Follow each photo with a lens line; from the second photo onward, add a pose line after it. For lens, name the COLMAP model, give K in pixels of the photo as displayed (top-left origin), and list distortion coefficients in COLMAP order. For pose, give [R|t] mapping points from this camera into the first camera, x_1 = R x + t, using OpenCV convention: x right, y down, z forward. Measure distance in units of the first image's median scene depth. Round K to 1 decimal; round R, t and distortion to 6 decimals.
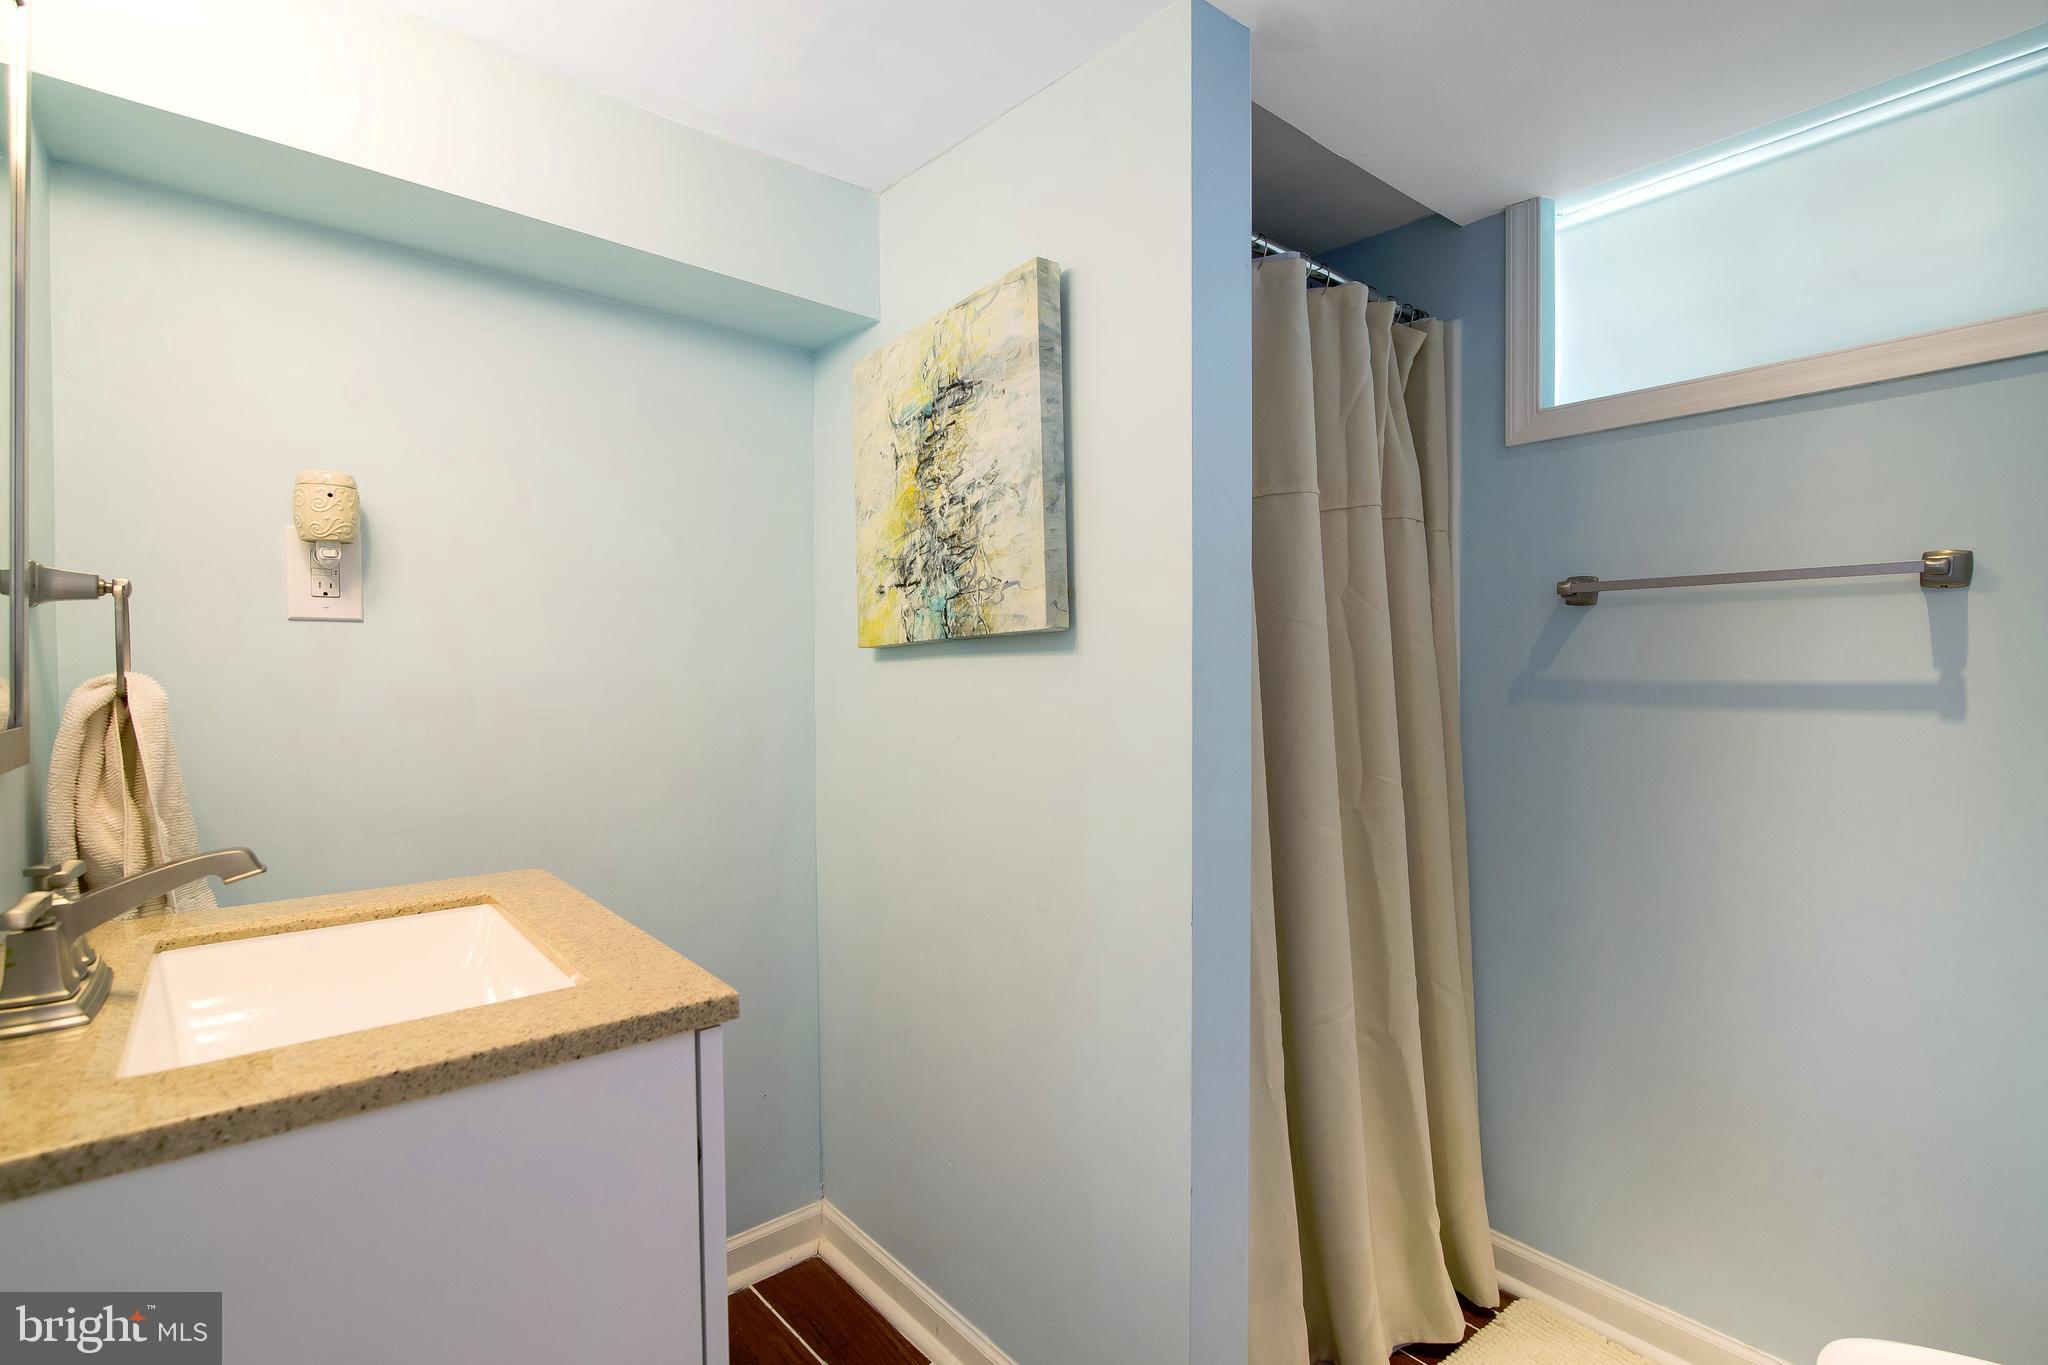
lens RADIAL K [[945.9, 0, 1026.6], [0, 945.9, 677.9], [0, 0, 1]] dist [-0.008820, -0.000059]
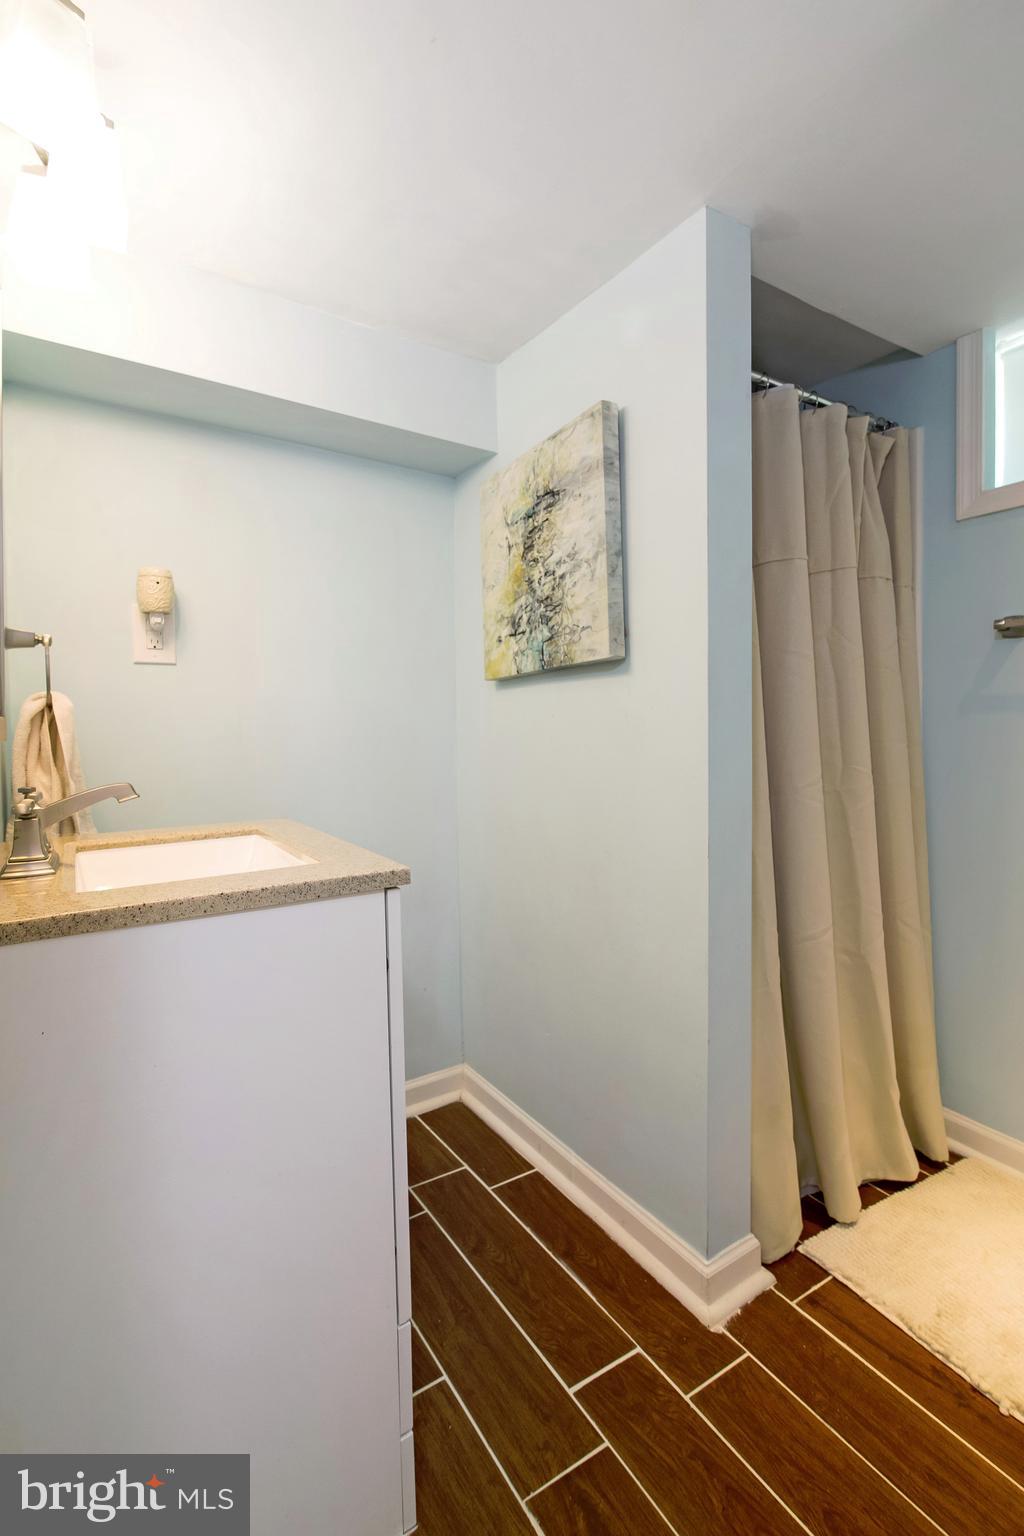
lens RADIAL K [[709.4, 0, 511.2], [0, 709.4, 762.4], [0, 0, 1]] dist [-0.008820, -0.000059]
pose [[0.989440, 0.003880, -0.144889, 0.028186], [0.002173, 0.999132, 0.041592, 0.060202], [0.144924, -0.041468, 0.988573, -0.111054]]
